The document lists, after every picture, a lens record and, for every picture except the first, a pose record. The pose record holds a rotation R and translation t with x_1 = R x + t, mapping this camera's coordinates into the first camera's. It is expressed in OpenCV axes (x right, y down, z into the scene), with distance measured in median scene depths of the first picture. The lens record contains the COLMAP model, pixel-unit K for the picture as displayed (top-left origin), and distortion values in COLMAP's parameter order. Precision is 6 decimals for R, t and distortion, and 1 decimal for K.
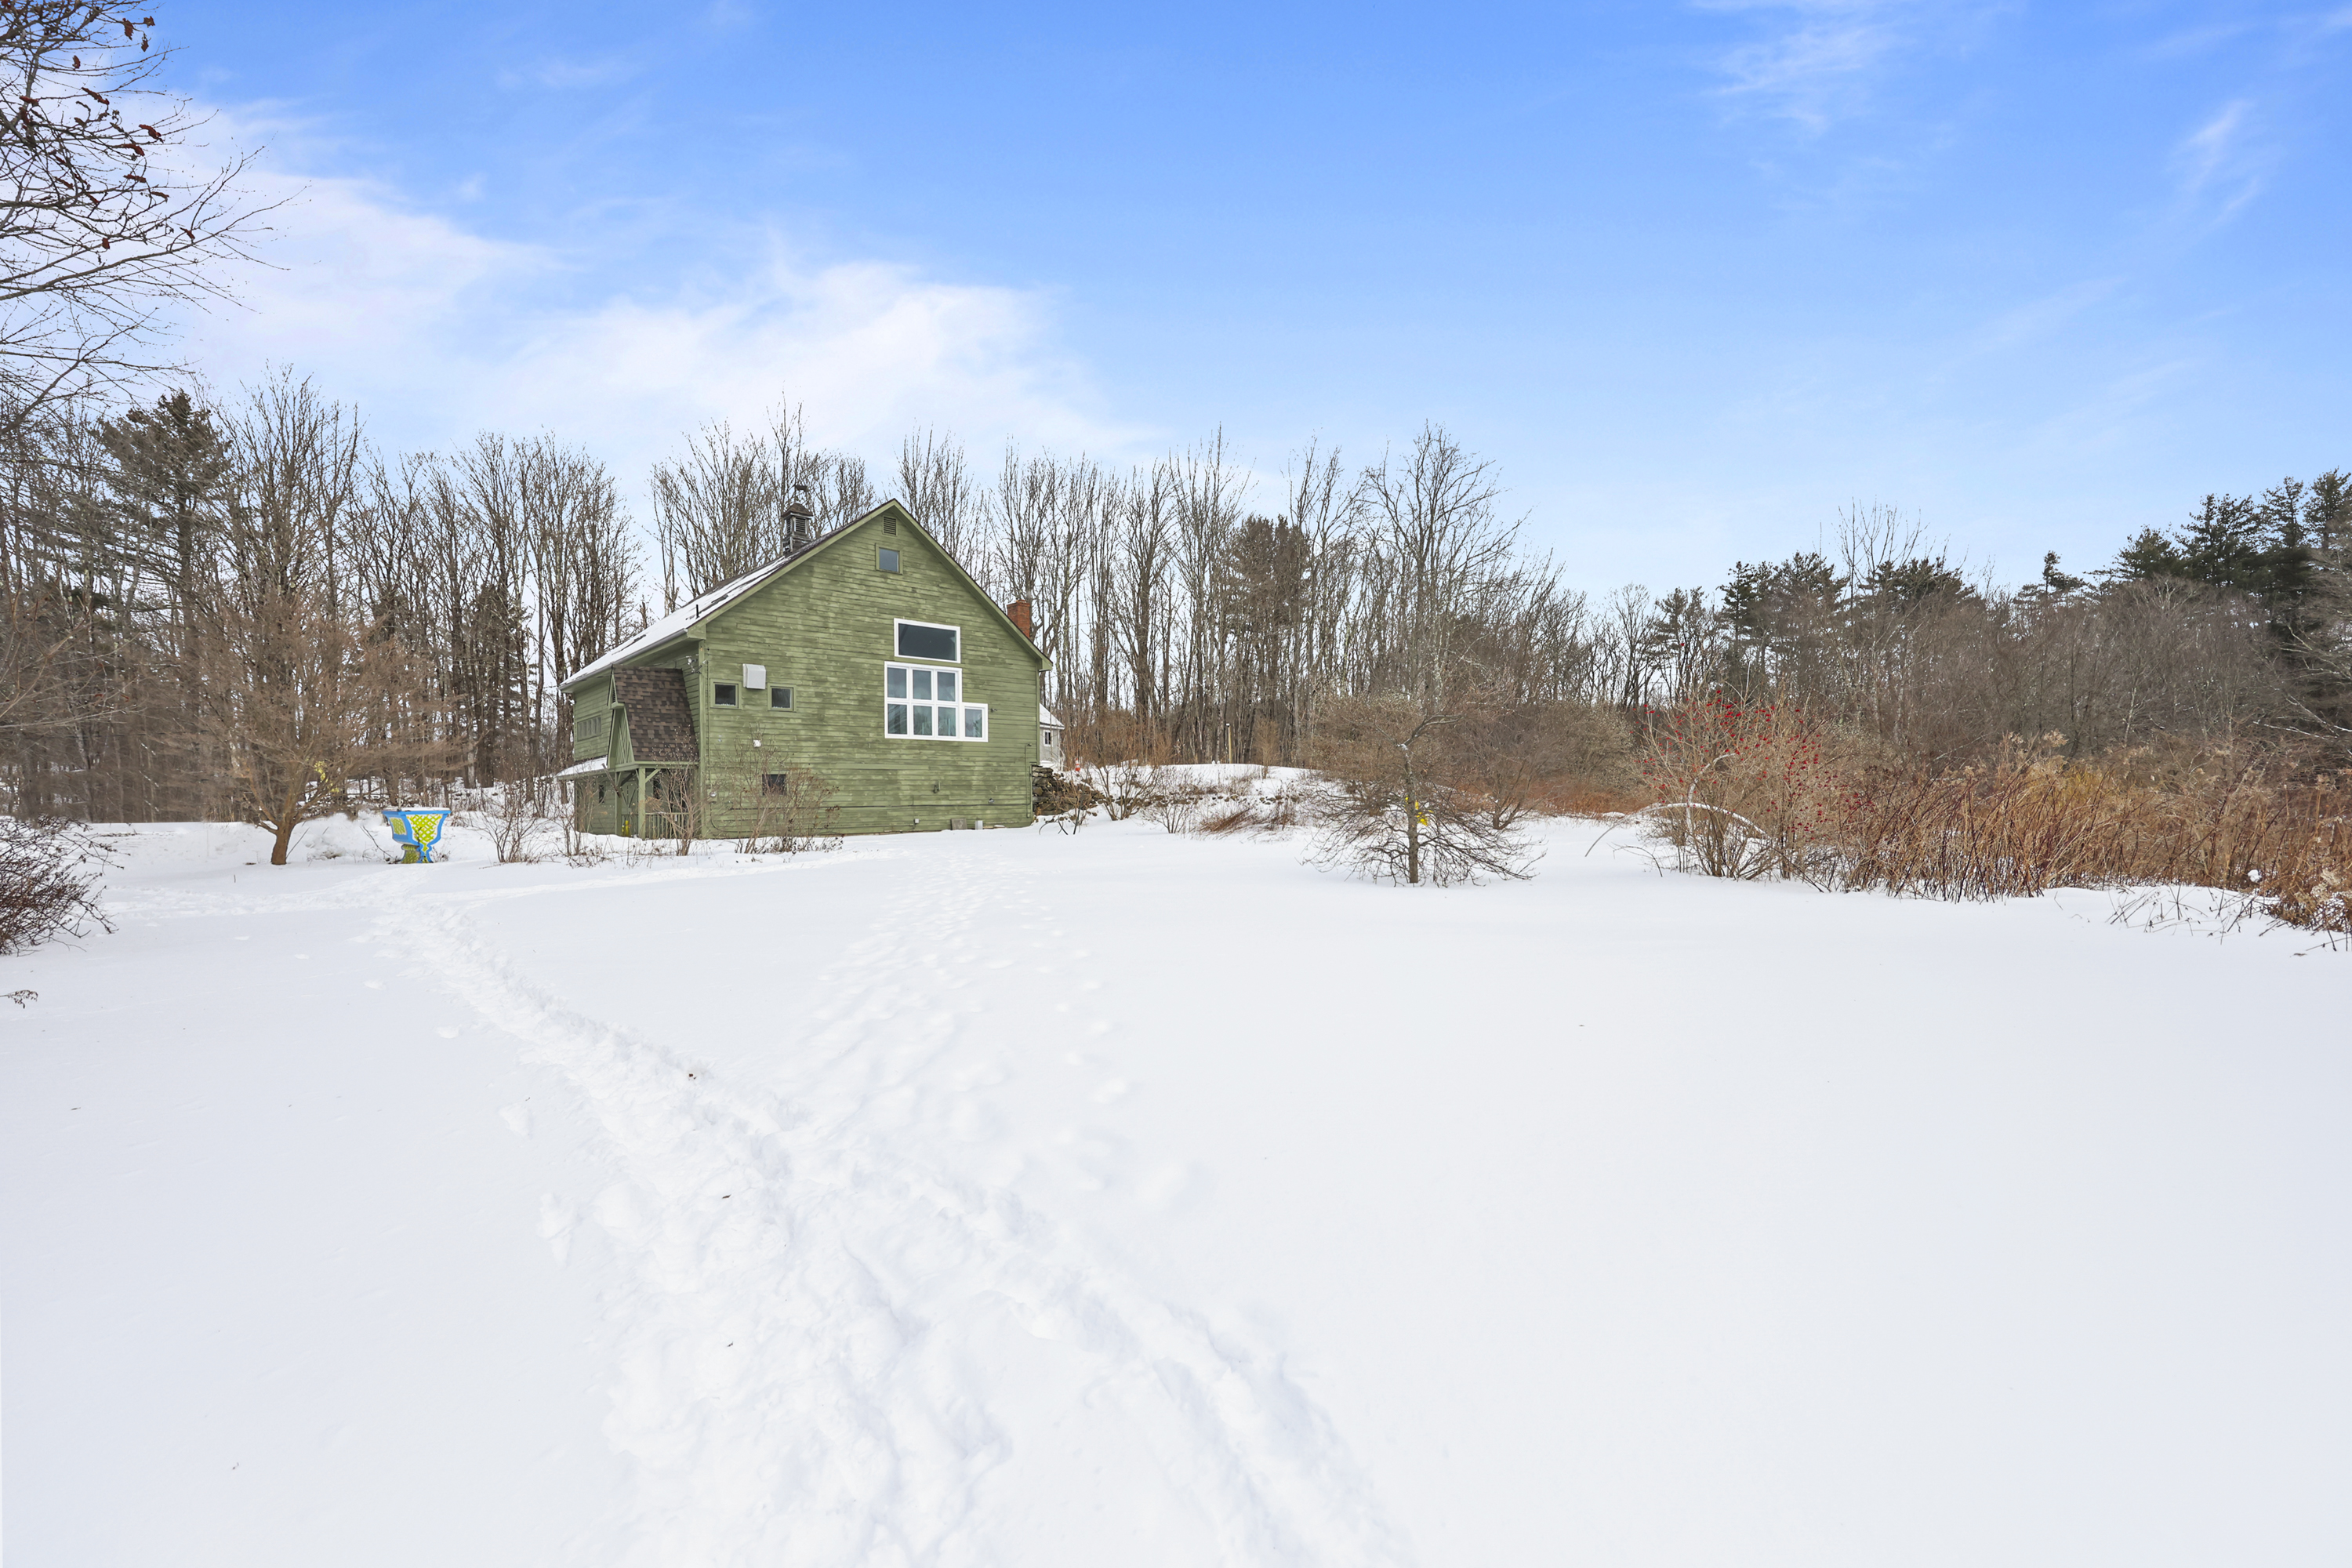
lens RADIAL K [[962.0, 0, 1170.1], [0, 962.0, 771.4], [0, 0, 1]] dist [0.004548, -0.000003]
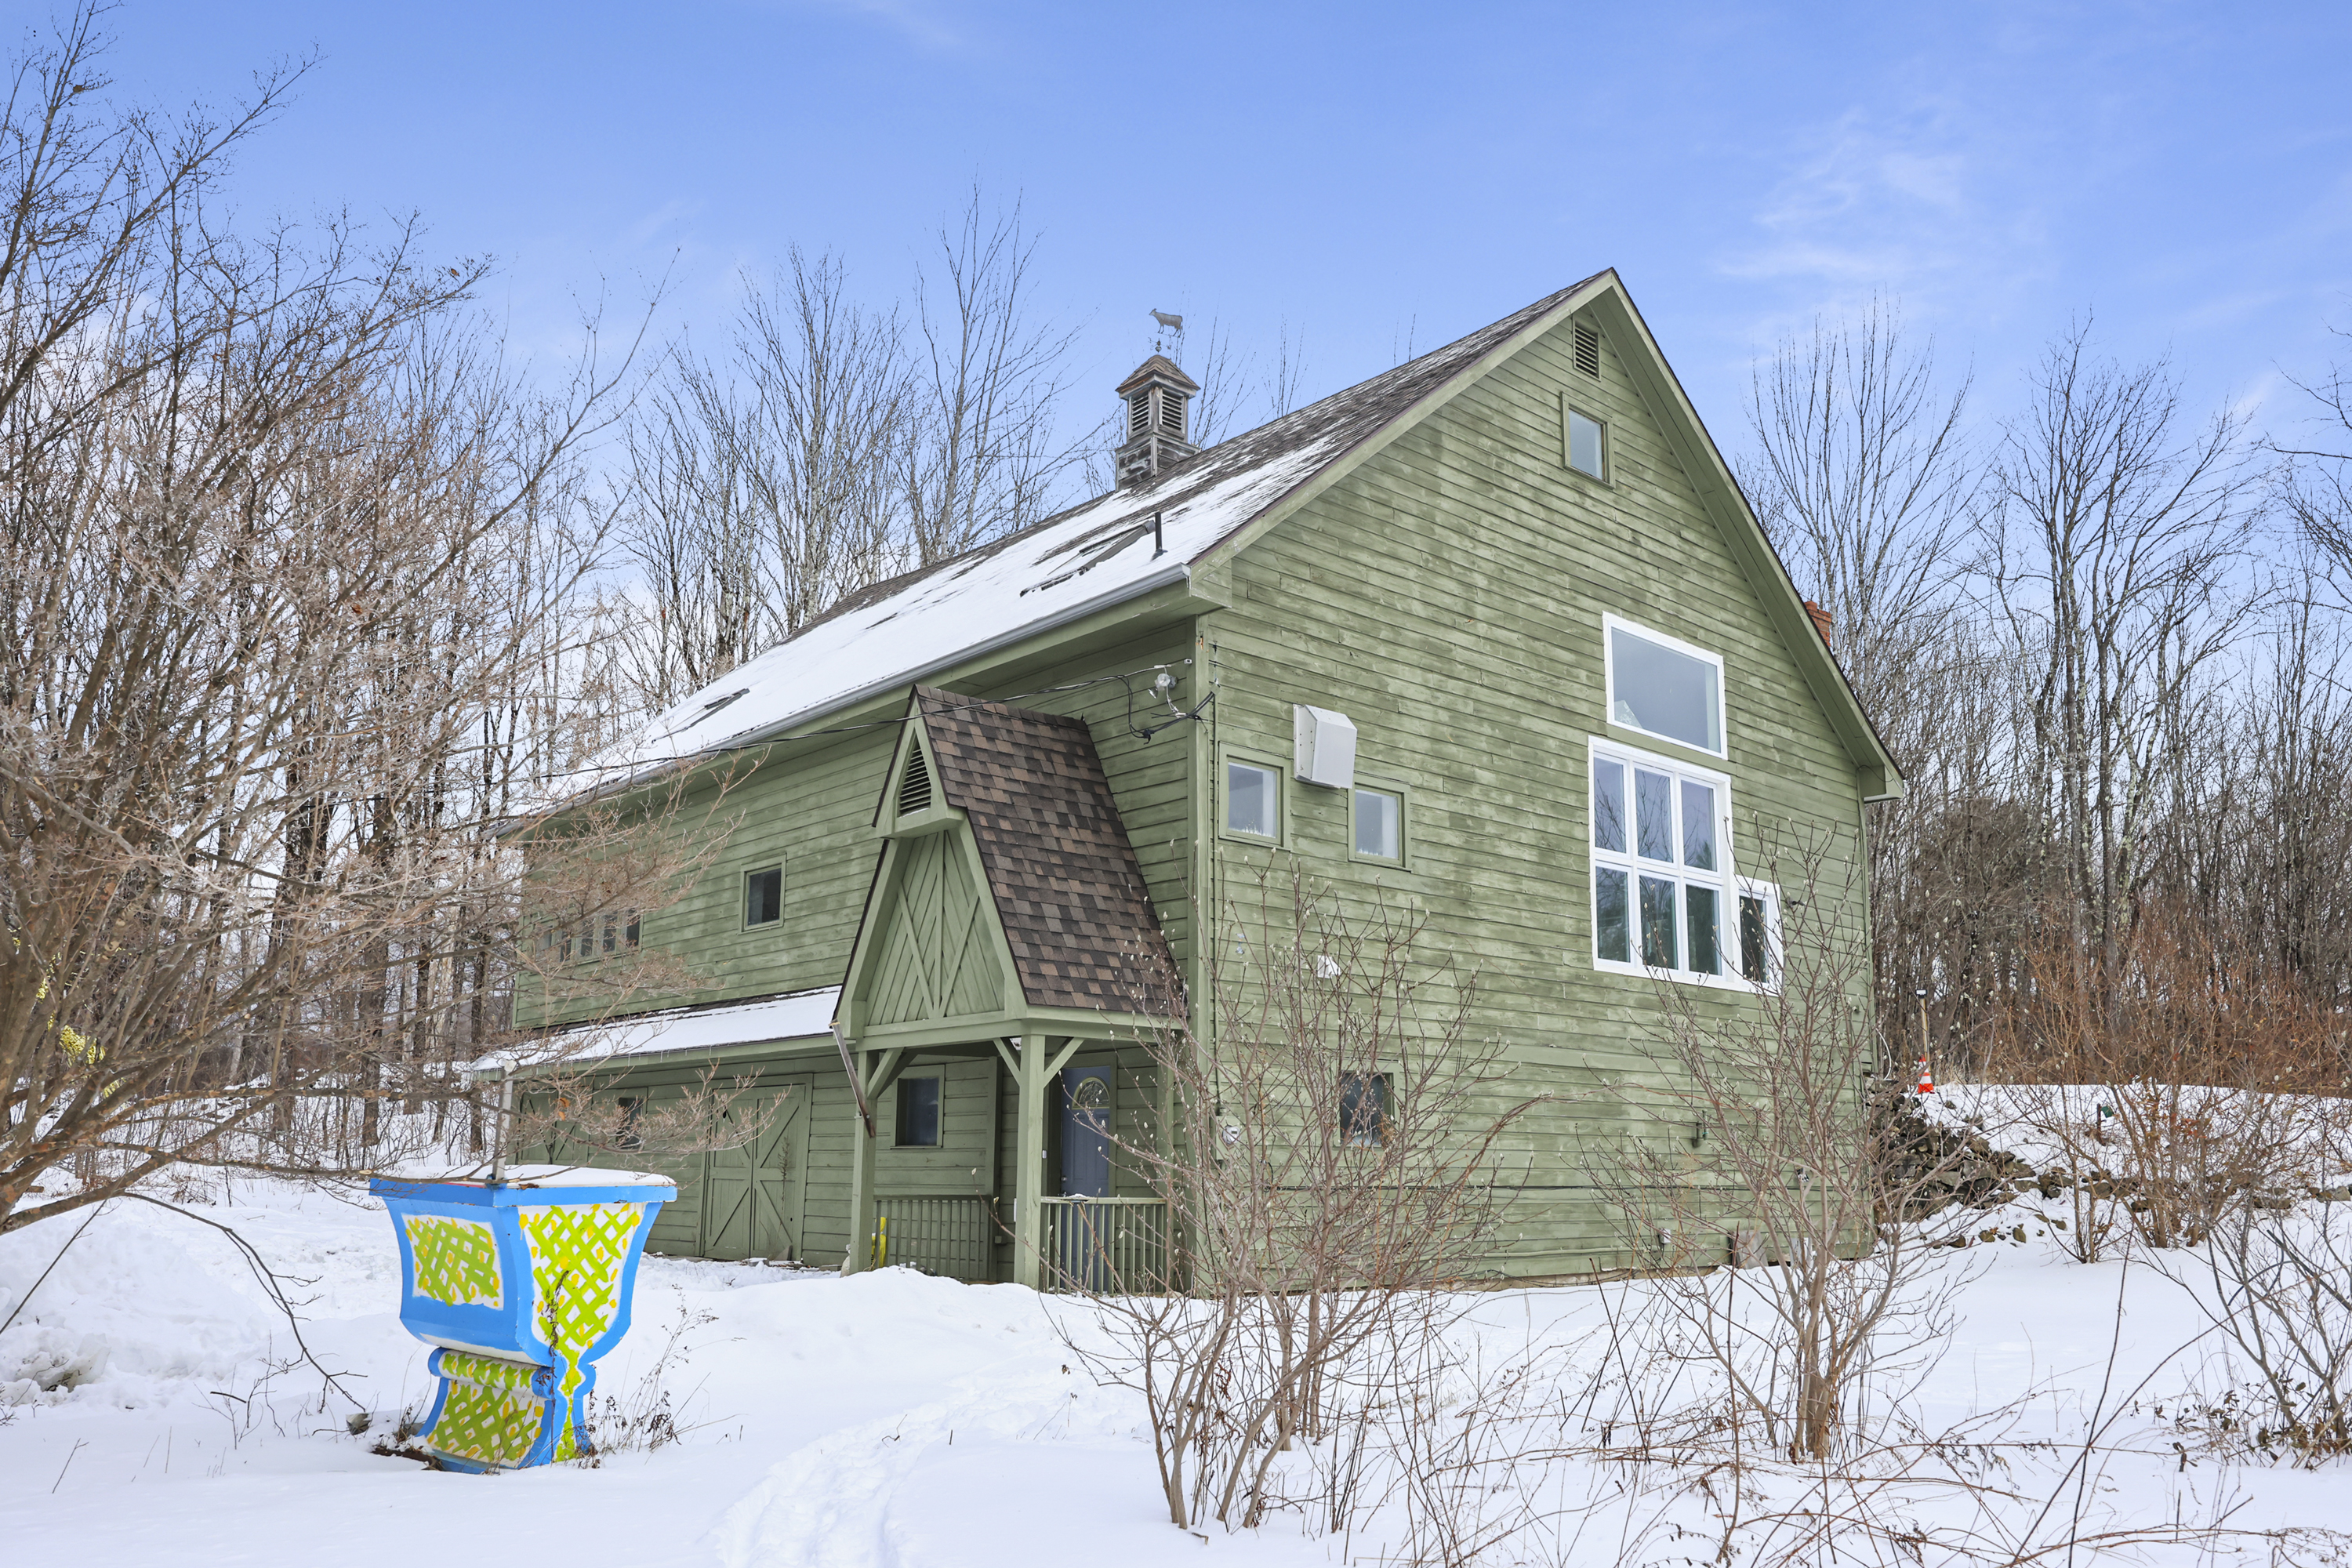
lens RADIAL K [[1779.3, 0, 1179.8], [0, 1779.3, 803.2], [0, 0, 1]] dist [-0.000533, -0.000409]
pose [[0.998691, 0.019432, -0.047324, -0.406632], [-0.027062, 0.985696, -0.166345, 0.012875], [0.043414, 0.167408, 0.984931, 0.402096]]
